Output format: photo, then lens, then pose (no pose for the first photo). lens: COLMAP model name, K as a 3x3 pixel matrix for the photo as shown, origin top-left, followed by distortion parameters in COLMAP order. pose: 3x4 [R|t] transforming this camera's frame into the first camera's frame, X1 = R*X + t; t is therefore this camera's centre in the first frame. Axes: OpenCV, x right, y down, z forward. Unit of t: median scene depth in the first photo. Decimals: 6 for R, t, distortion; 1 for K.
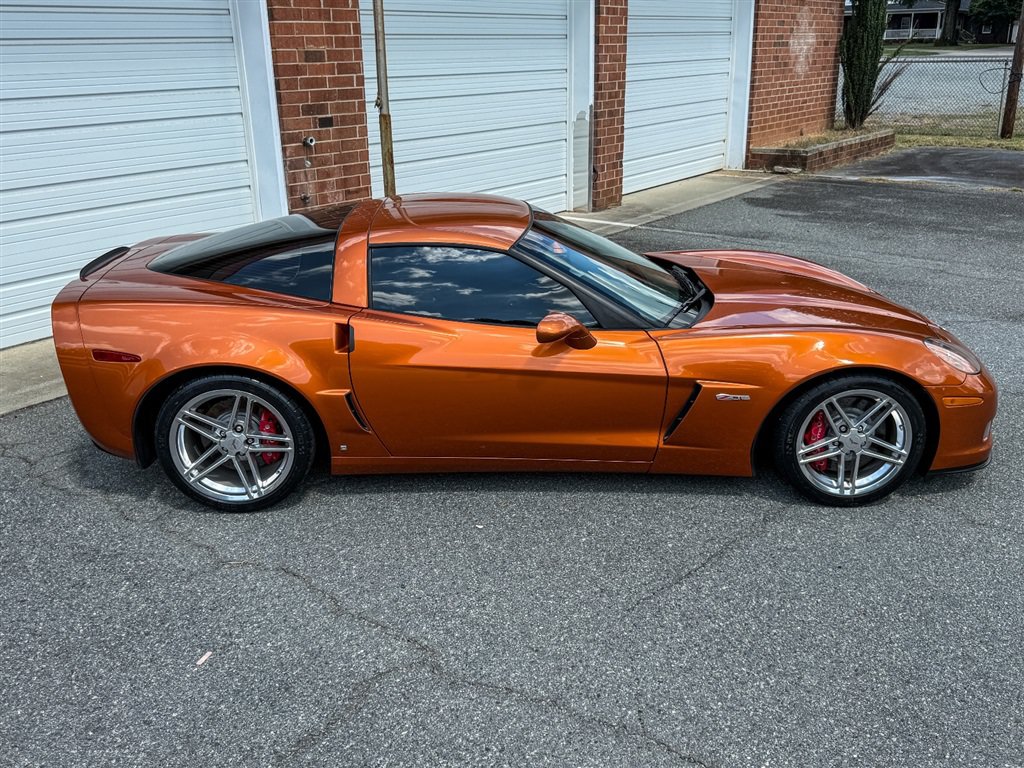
lens RADIAL K [[850.2, 0, 512.0], [0, 850.2, 384.0], [0, 0, 1]] dist [0.108480, -0.194468]
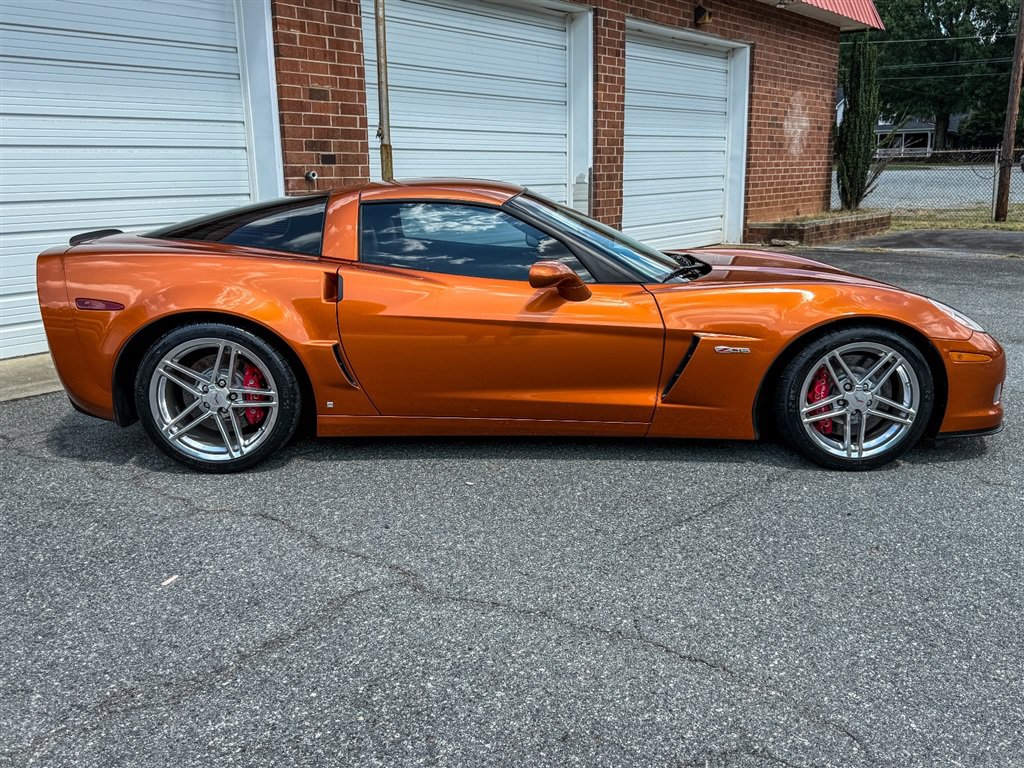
lens RADIAL K [[851.1, 0, 512.0], [0, 851.1, 384.0], [0, 0, 1]] dist [0.129475, -0.242365]
pose [[0.999988, 0.002960, -0.003823, 0.012182], [-0.003357, 0.994098, -0.108430, 0.156510], [0.003479, 0.108441, 0.994097, 0.036176]]
